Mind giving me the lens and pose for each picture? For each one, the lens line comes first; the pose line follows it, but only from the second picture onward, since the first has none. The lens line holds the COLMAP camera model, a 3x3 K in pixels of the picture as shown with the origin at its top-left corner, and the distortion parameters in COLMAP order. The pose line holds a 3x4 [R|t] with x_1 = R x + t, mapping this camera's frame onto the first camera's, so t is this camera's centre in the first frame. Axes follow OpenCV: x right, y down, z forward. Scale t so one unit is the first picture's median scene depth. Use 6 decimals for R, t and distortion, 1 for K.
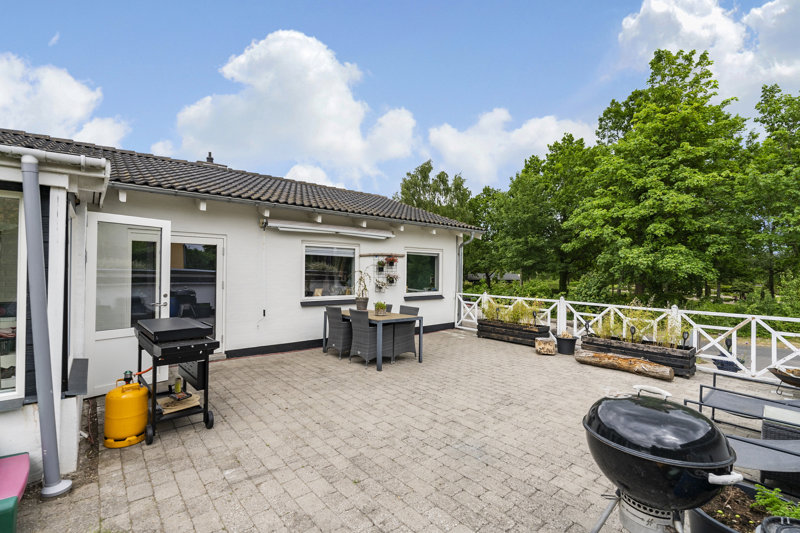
lens RADIAL K [[356.4, 0, 400.6], [0, 356.4, 267.6], [0, 0, 1]] dist [0.004015, 0.000707]
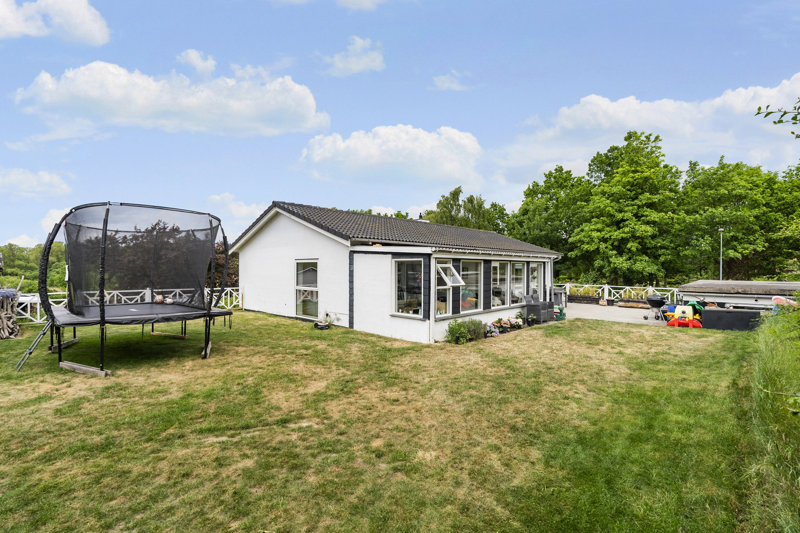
lens RADIAL K [[356.4, 0, 402.1], [0, 356.4, 268.9], [0, 0, 1]] dist [0.004015, 0.000707]
pose [[0.995950, -0.008116, 0.089540, -0.519583], [0.007258, 0.999925, 0.009901, -0.026017], [-0.089614, -0.009211, 0.995934, -0.590562]]
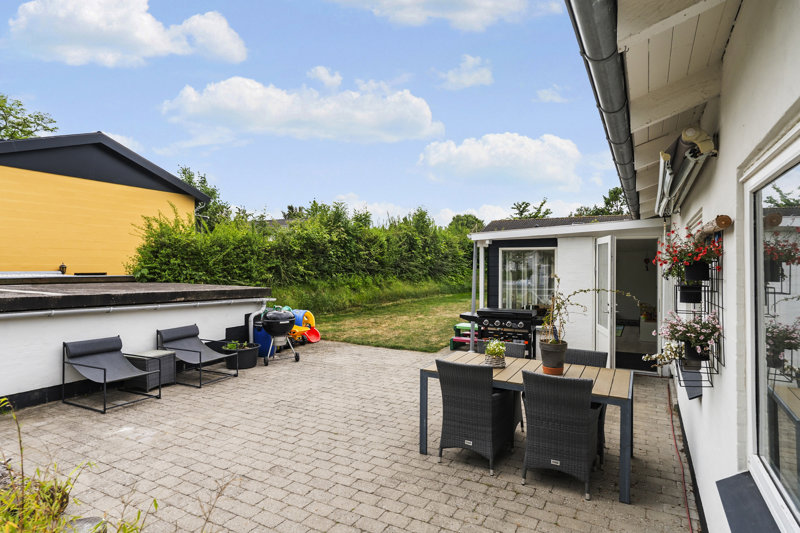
lens RADIAL K [[441.6, 0, 403.0], [0, 441.6, 264.0], [0, 0, 1]] dist [0.001671, -0.000507]
pose [[-0.931810, -0.021801, -0.362292, 0.115097], [-0.016974, 0.999720, -0.016501, -0.003304], [0.362550, -0.009227, -0.931919, 0.559228]]
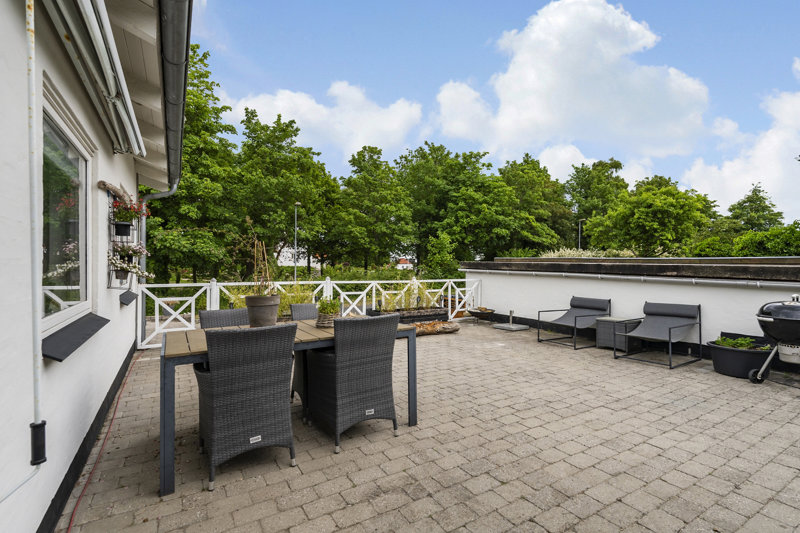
lens RADIAL K [[373.9, 0, 391.8], [0, 373.9, 262.3], [0, 0, 1]] dist [0.003566, -0.000245]
pose [[0.175128, -0.005644, 0.984529, -0.187195], [-0.010927, 0.999911, 0.007675, 0.015712], [-0.984485, -0.012102, 0.175051, 0.293618]]
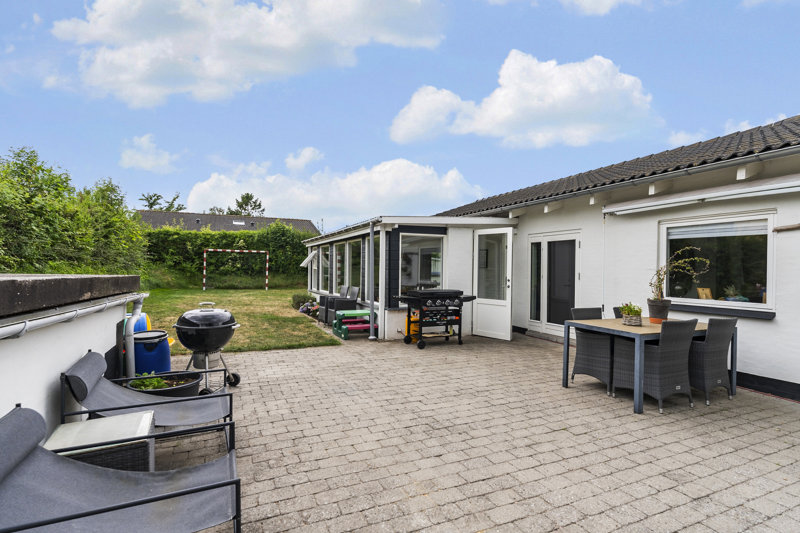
lens RADIAL K [[397.1, 0, 395.5], [0, 397.1, 272.4], [0, 0, 1]] dist [0.000197, -0.000416]
pose [[-0.281905, -0.006724, -0.959419, 0.269699], [-0.006359, 0.999967, -0.005140, 0.015805], [0.959421, 0.004652, -0.281938, 0.278299]]
